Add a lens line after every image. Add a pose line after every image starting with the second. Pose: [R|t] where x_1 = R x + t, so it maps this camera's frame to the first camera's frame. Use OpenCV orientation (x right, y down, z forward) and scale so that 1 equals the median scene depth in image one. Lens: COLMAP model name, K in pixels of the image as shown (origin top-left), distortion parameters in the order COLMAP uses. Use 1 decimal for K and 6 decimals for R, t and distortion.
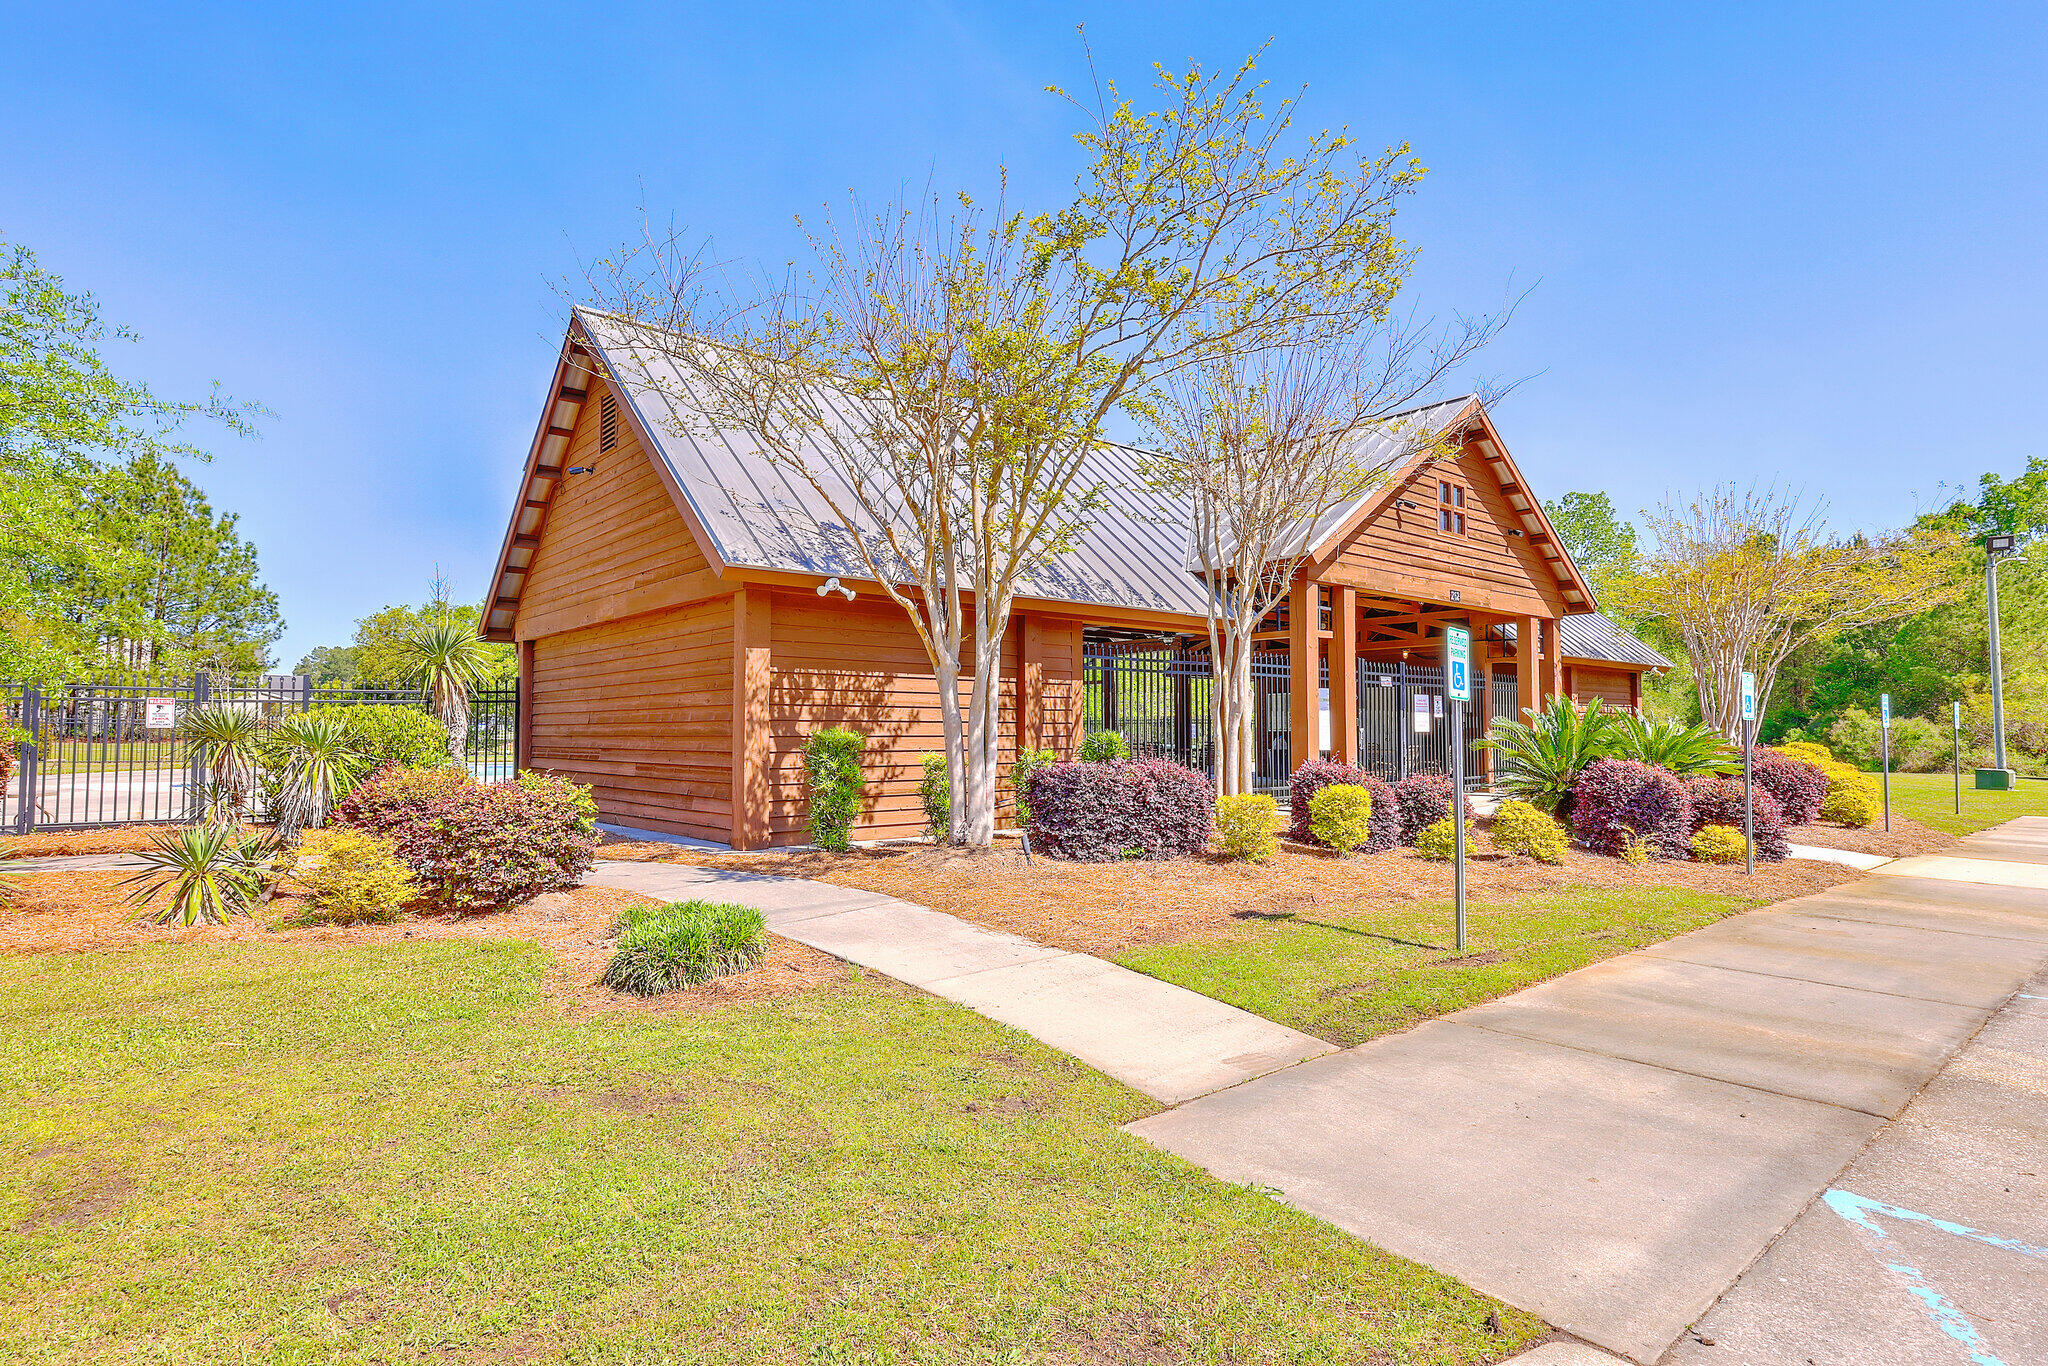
lens RADIAL K [[1071.6, 0, 1034.4], [0, 1071.6, 690.1], [0, 0, 1]] dist [0.003487, 0.000686]
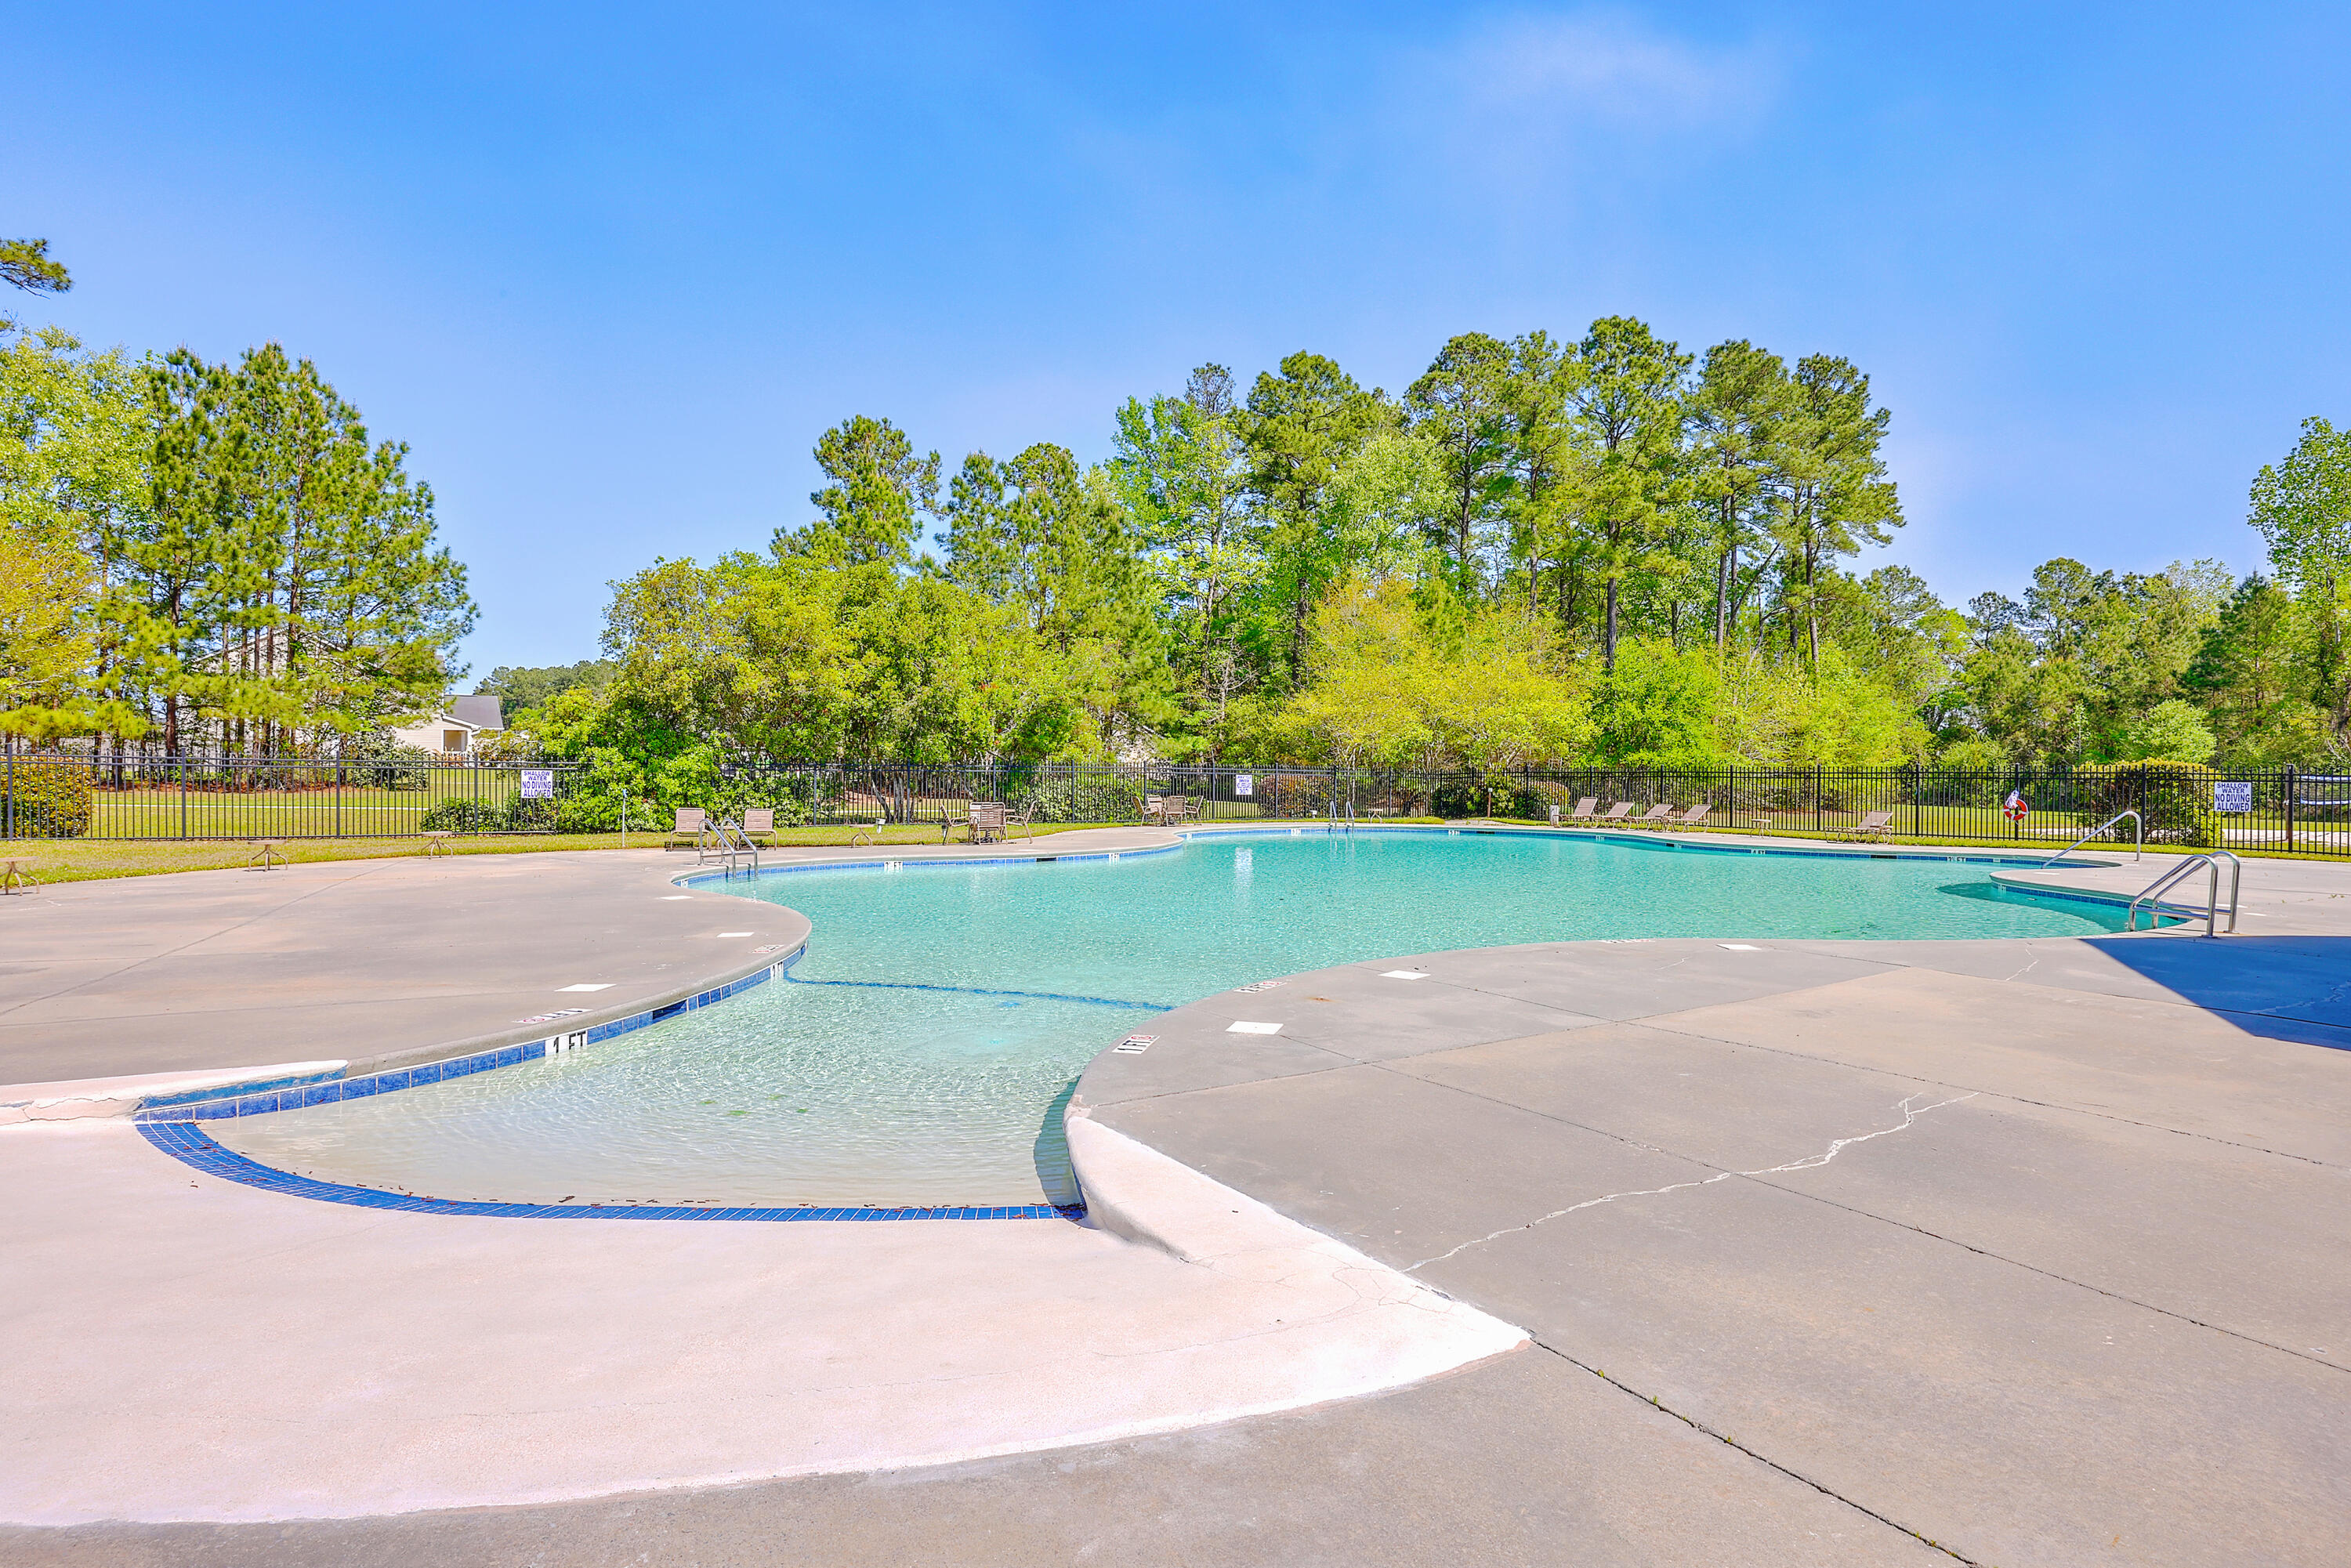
lens RADIAL K [[1230.0, 0, 1165.1], [0, 1230.0, 776.6], [0, 0, 1]] dist [0.003487, 0.000686]
pose [[0.995999, 0.007987, -0.089011, -0.285327], [-0.003861, 0.998914, 0.046433, 0.004901], [0.089285, -0.045903, 0.994948, 0.383219]]
